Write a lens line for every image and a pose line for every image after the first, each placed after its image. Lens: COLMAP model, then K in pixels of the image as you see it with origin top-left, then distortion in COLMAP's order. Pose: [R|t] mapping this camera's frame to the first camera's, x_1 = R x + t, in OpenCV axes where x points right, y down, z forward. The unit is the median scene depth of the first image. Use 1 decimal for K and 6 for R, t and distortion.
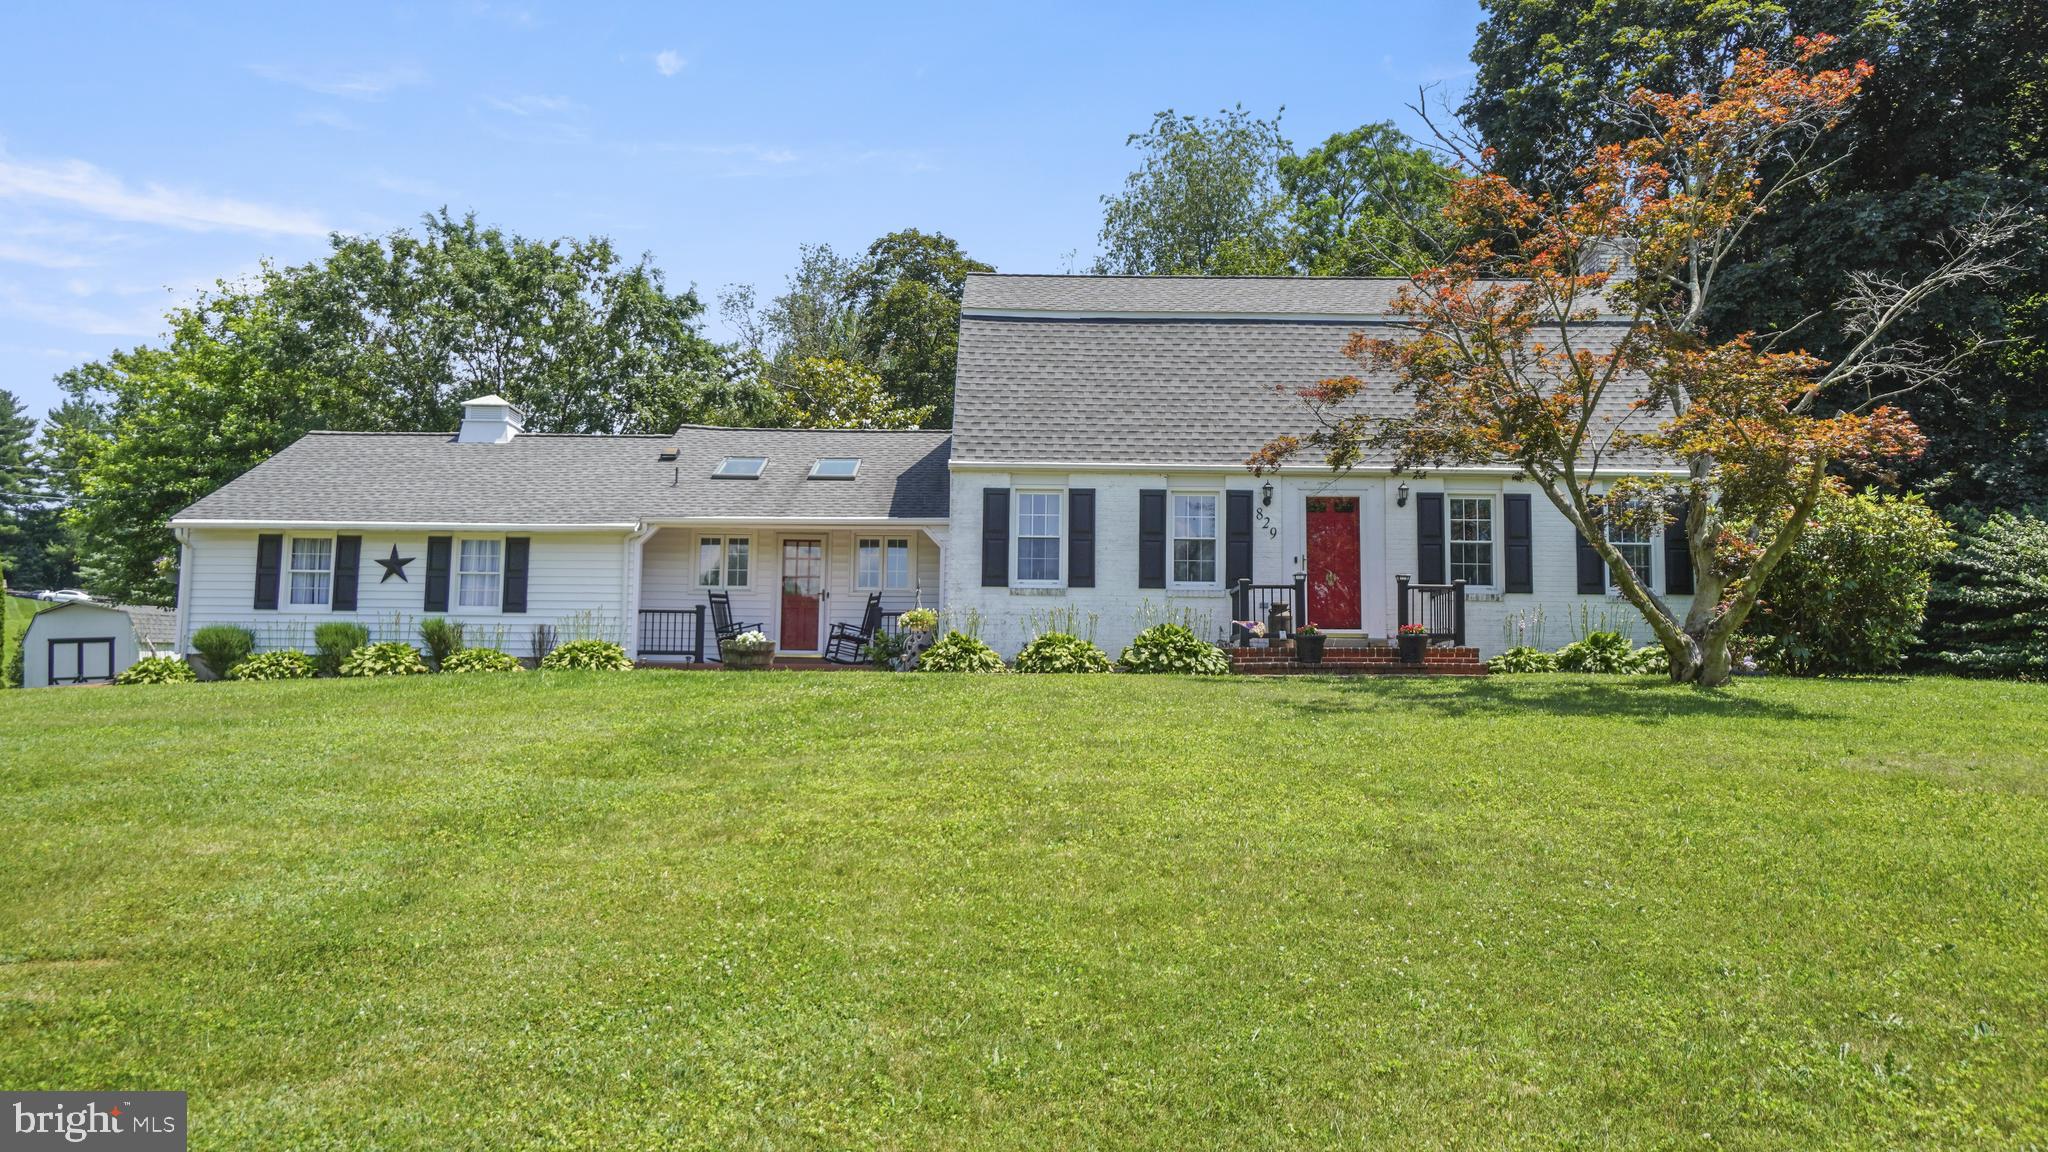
lens RADIAL K [[1565.1, 0, 1026.7], [0, 1565.1, 586.0], [0, 0, 1]] dist [-0.004291, -0.000454]
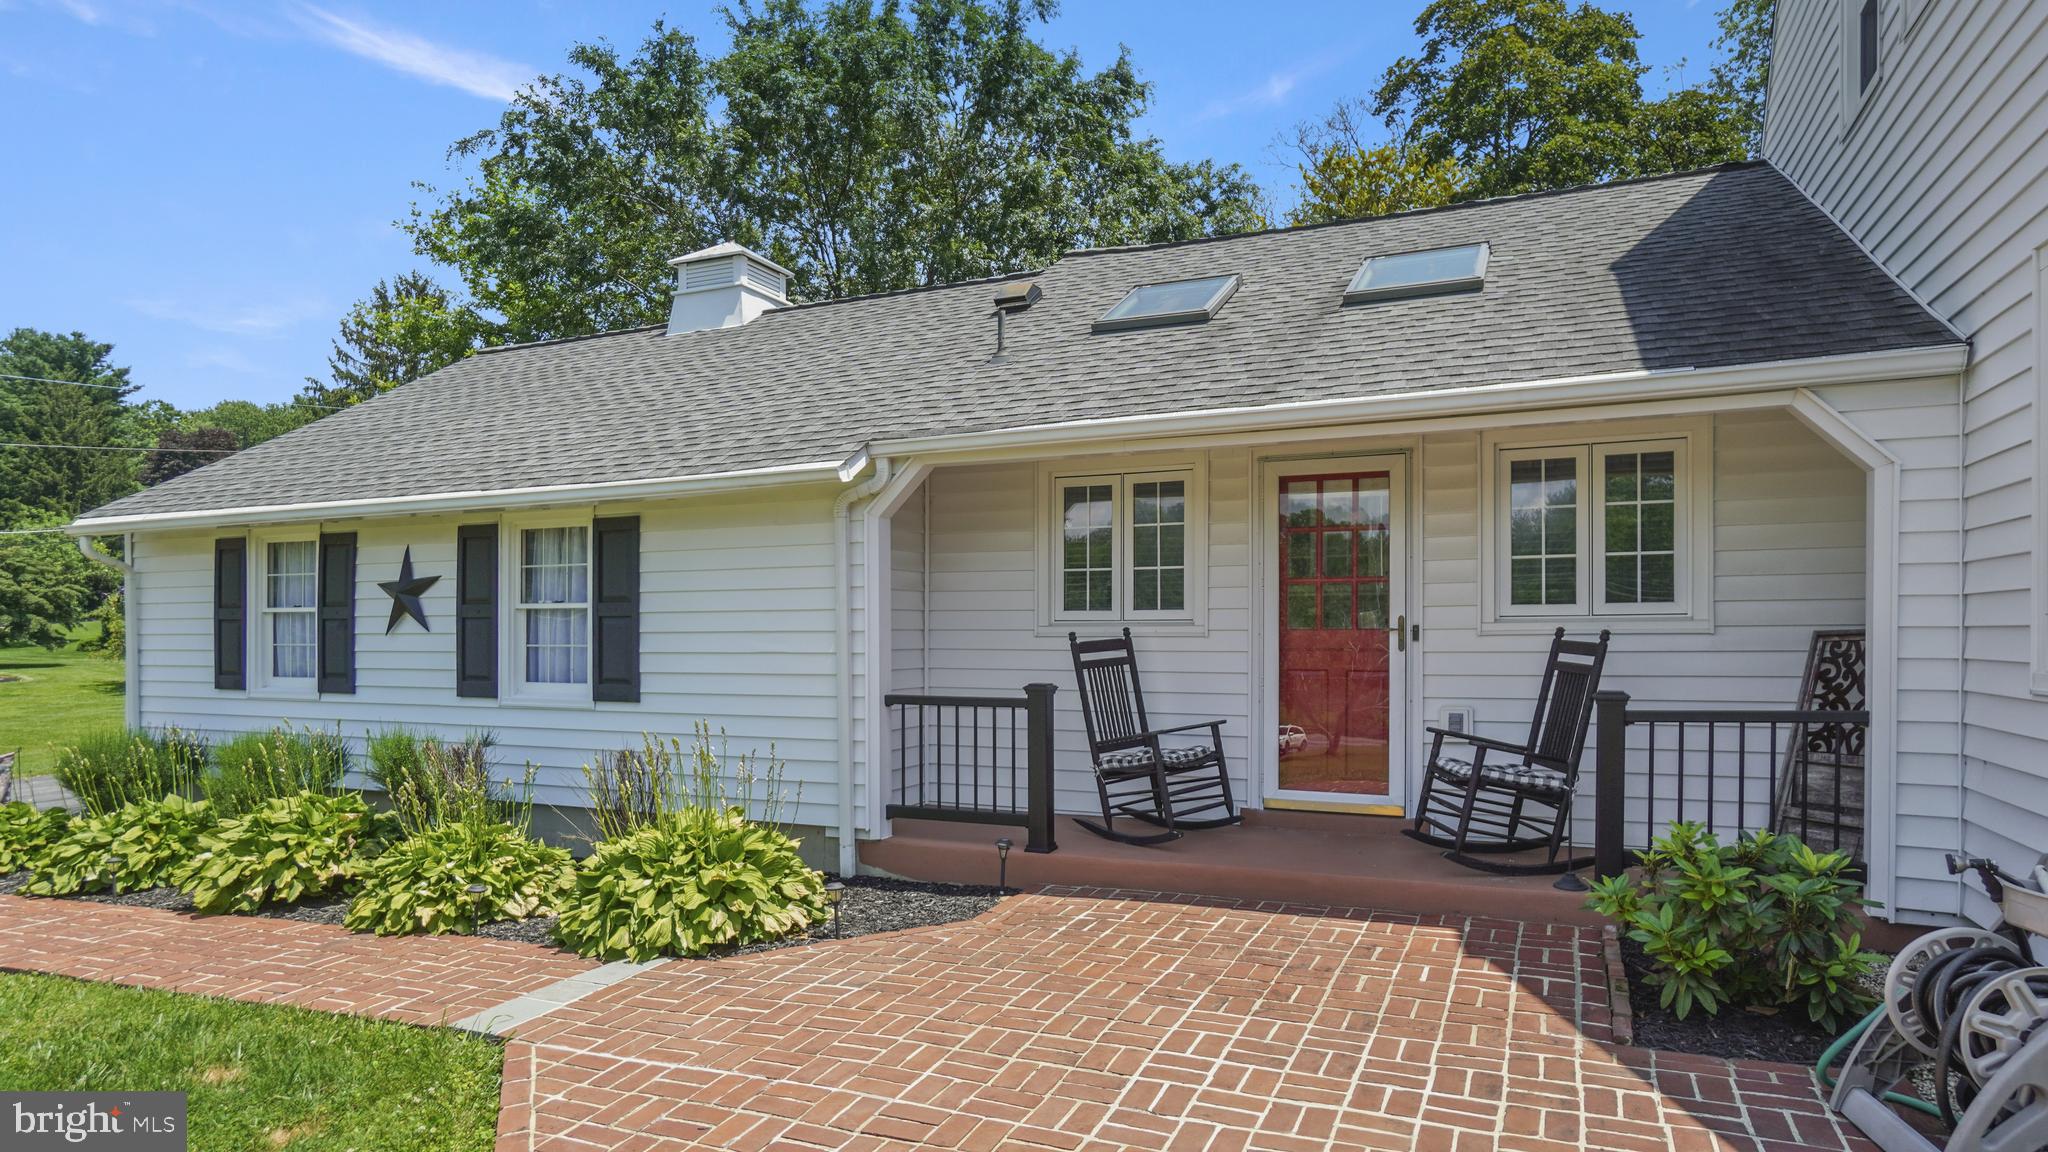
lens RADIAL K [[1089.3, 0, 1032.3], [0, 1089.3, 633.6], [0, 0, 1]] dist [-0.007441, -0.000172]
pose [[0.918811, -0.011651, -0.394525, -0.113142], [0.055384, 0.993480, 0.099646, -0.022699], [0.390792, -0.113407, 0.913466, 0.771587]]
